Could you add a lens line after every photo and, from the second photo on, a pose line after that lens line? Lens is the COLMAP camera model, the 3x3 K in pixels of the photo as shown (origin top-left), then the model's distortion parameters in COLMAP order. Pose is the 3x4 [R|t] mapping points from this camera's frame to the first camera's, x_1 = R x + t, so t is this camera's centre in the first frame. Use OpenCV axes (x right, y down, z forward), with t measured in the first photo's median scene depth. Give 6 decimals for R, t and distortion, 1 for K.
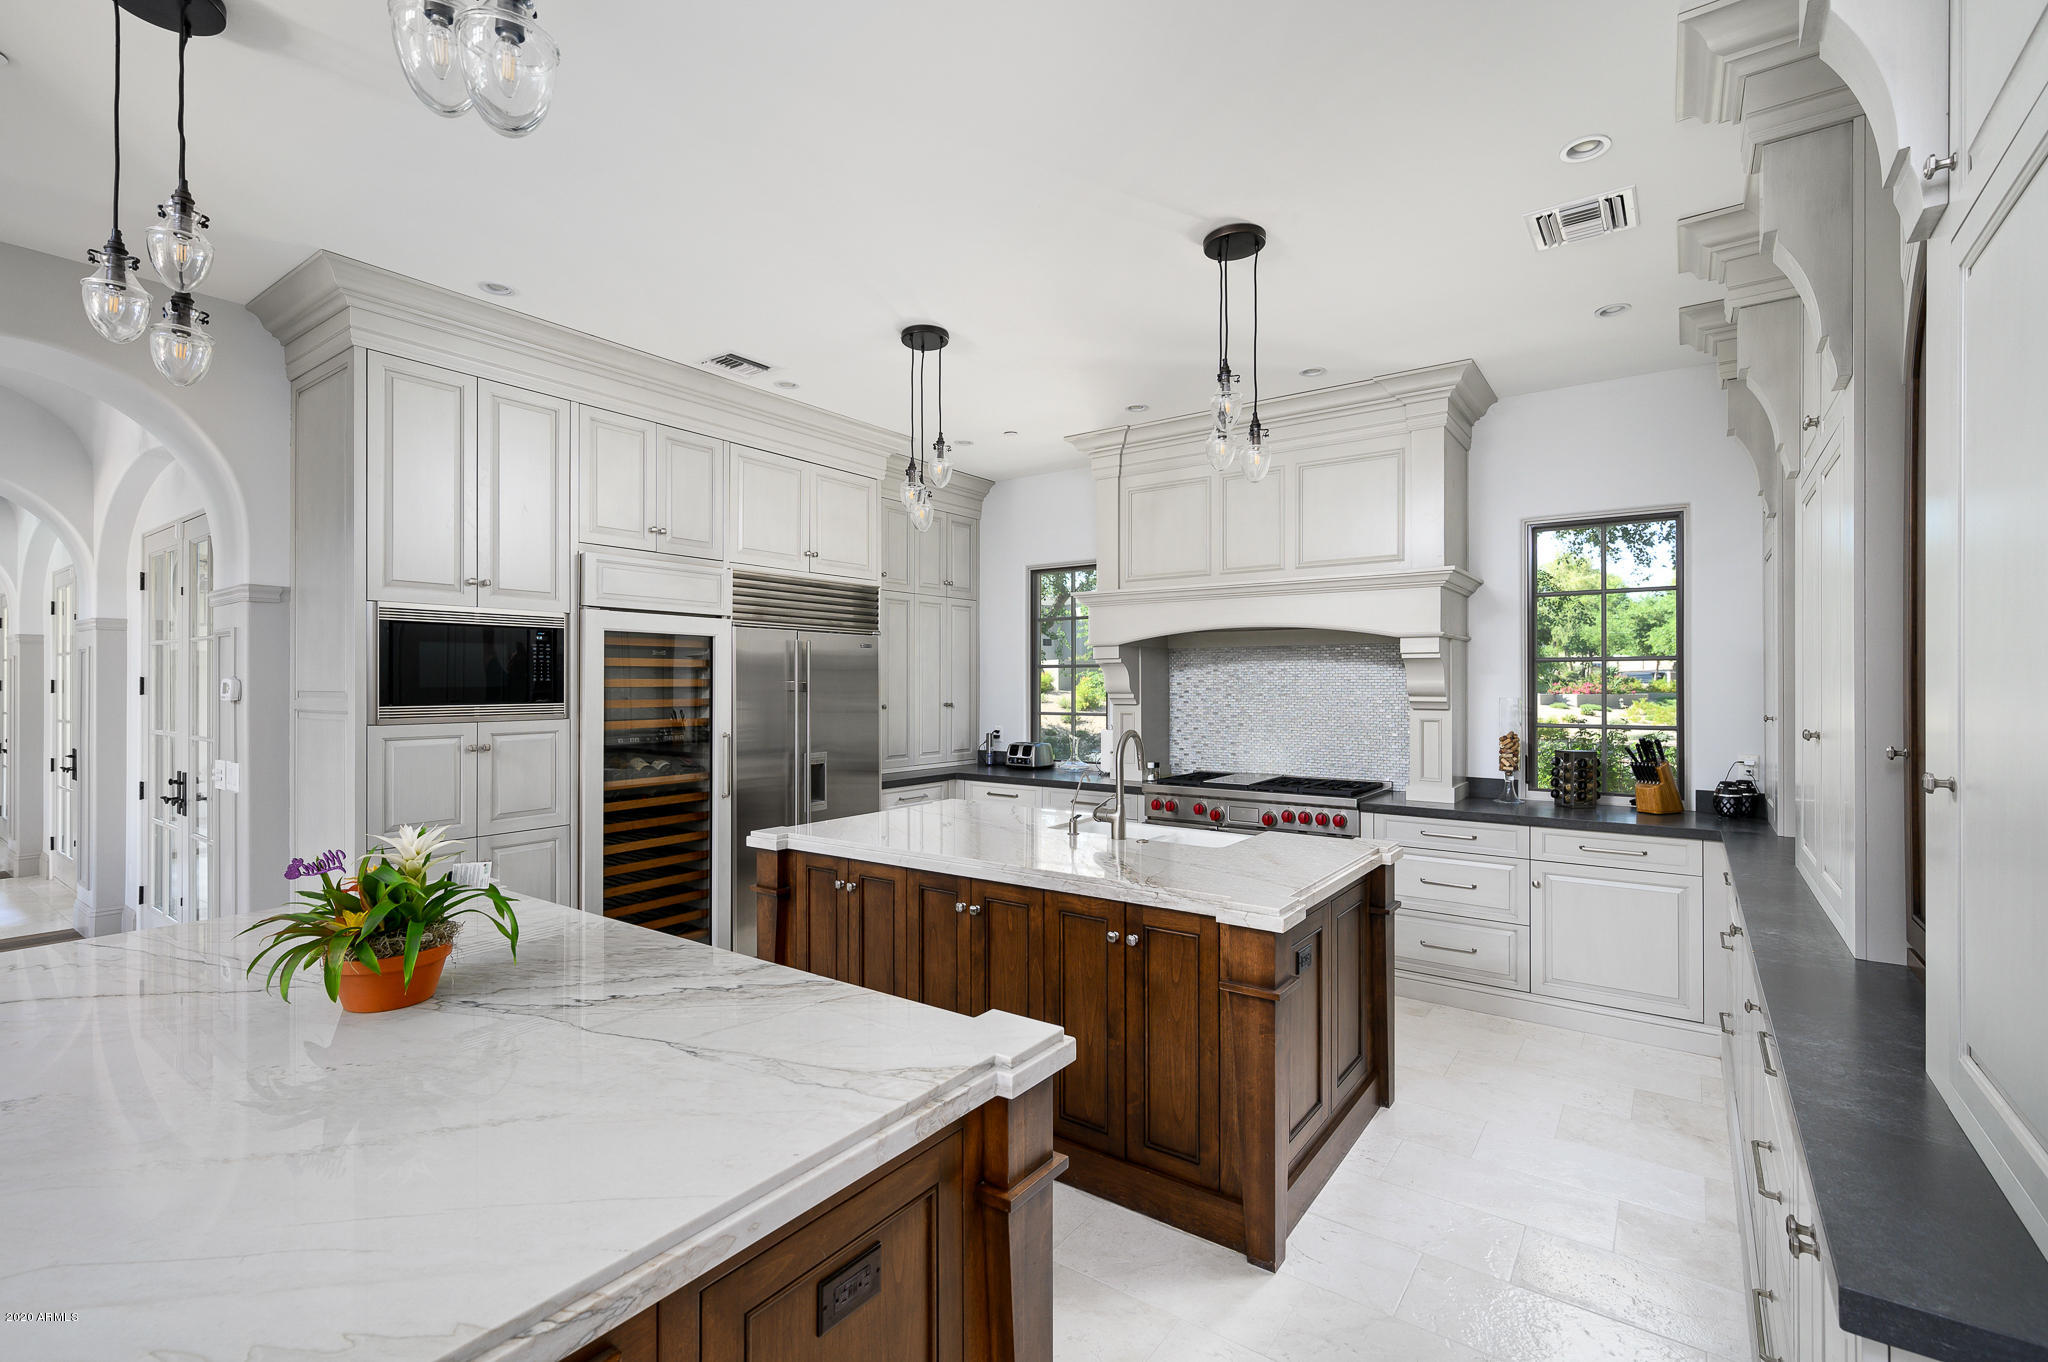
lens RADIAL K [[921.8, 0, 1013.9], [0, 921.8, 684.9], [0, 0, 1]] dist [-0.000739, -0.000113]
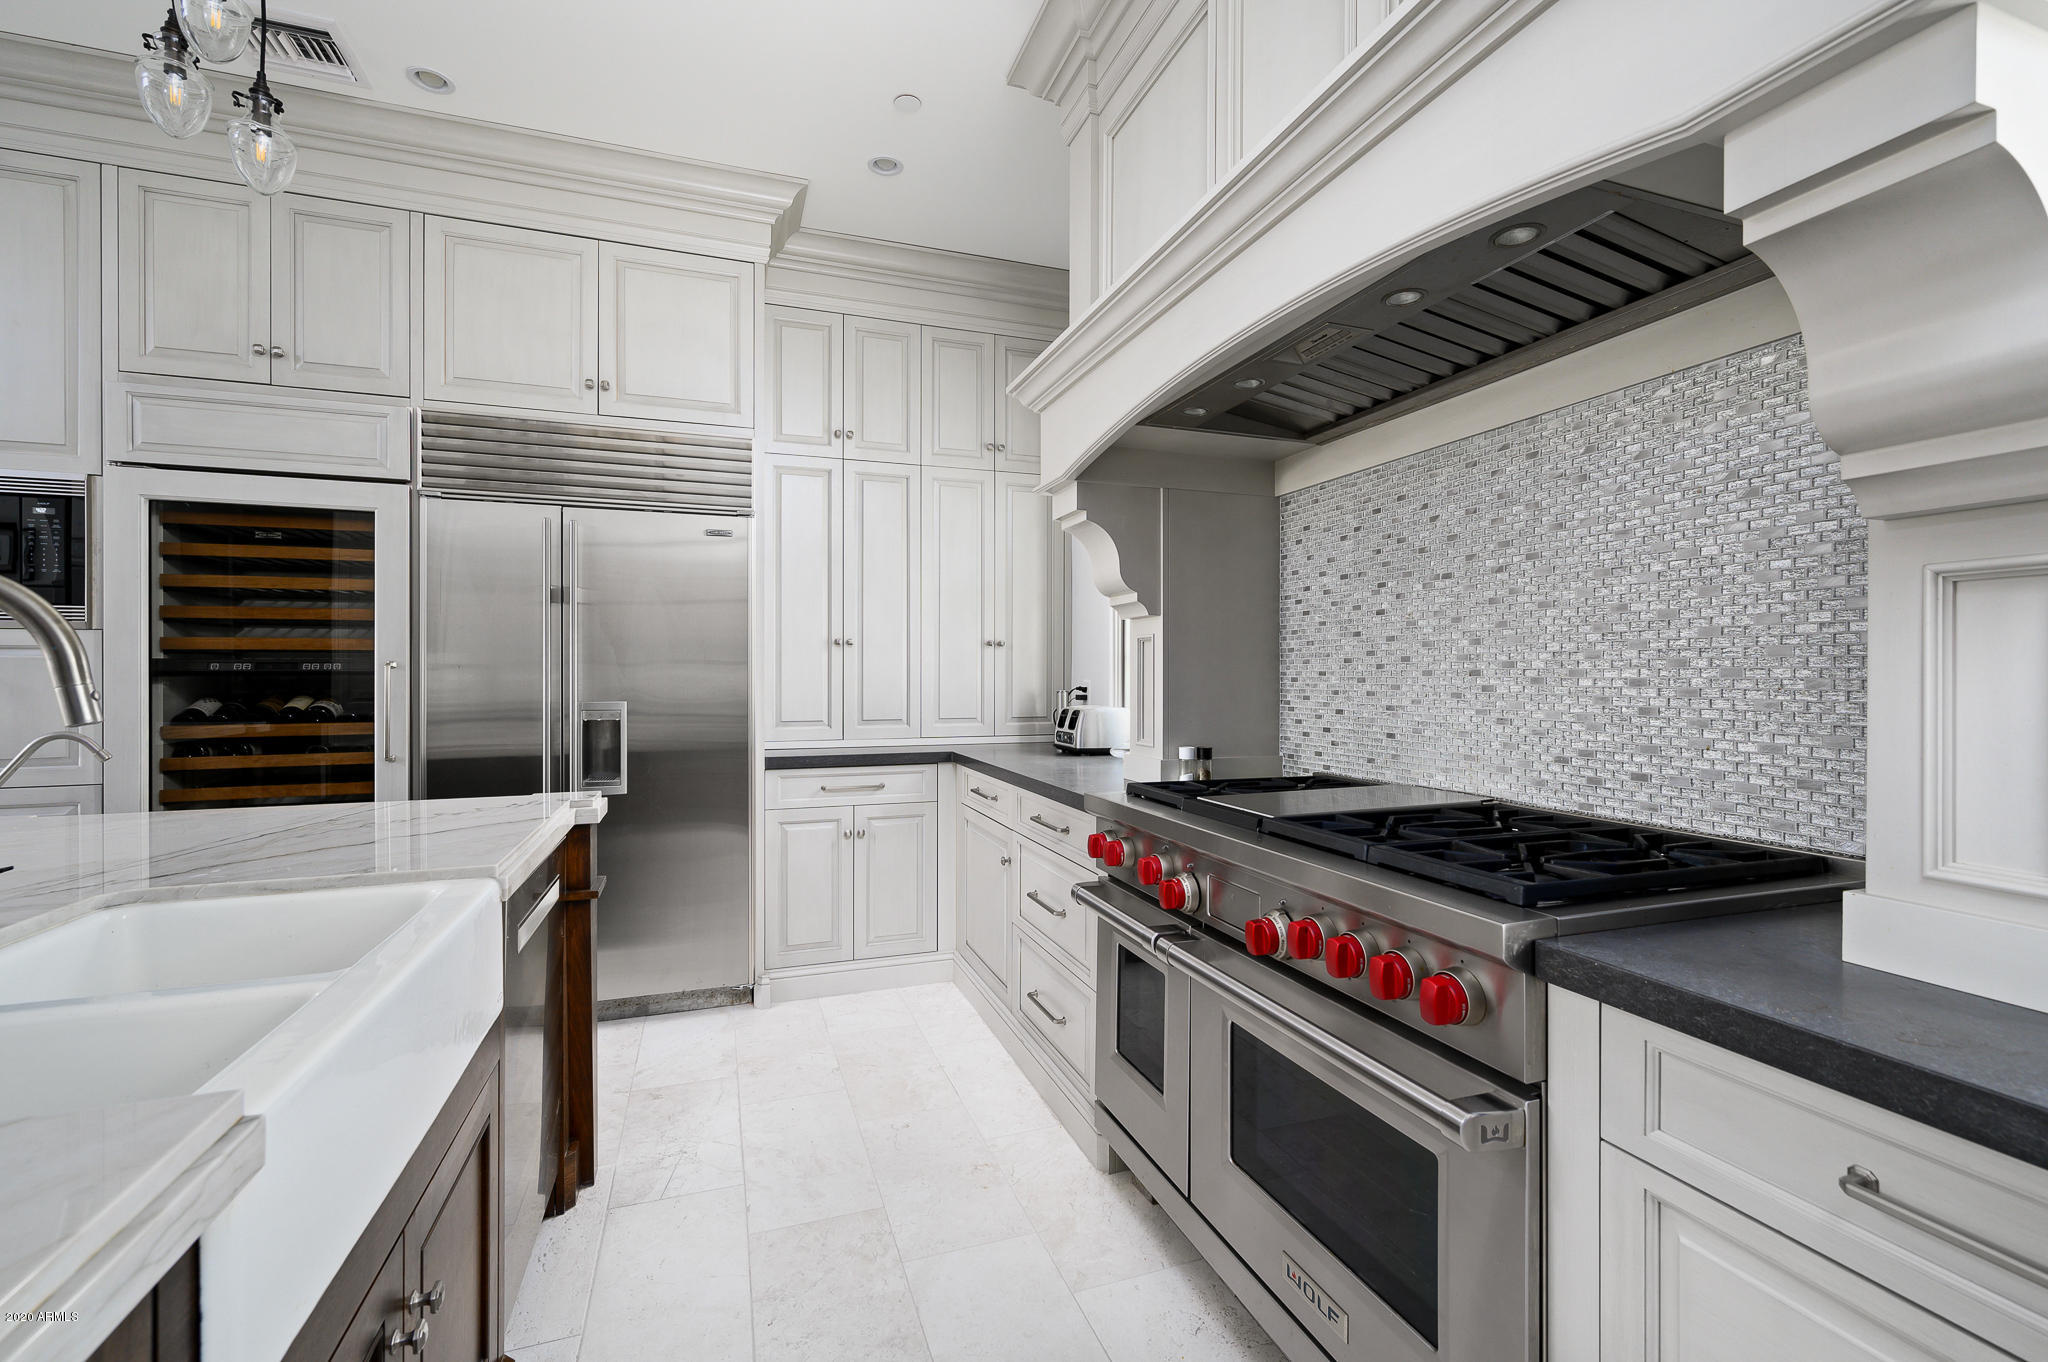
lens RADIAL K [[872.2, 0, 1024.0], [0, 872.2, 681.0], [0, 0, 1]] dist [-0.002463, -0.000300]
pose [[0.823642, 0.004513, -0.567093, 0.390912], [-0.001949, 0.999985, 0.005128, 0.061404], [0.567107, -0.003118, 0.823638, 0.744643]]
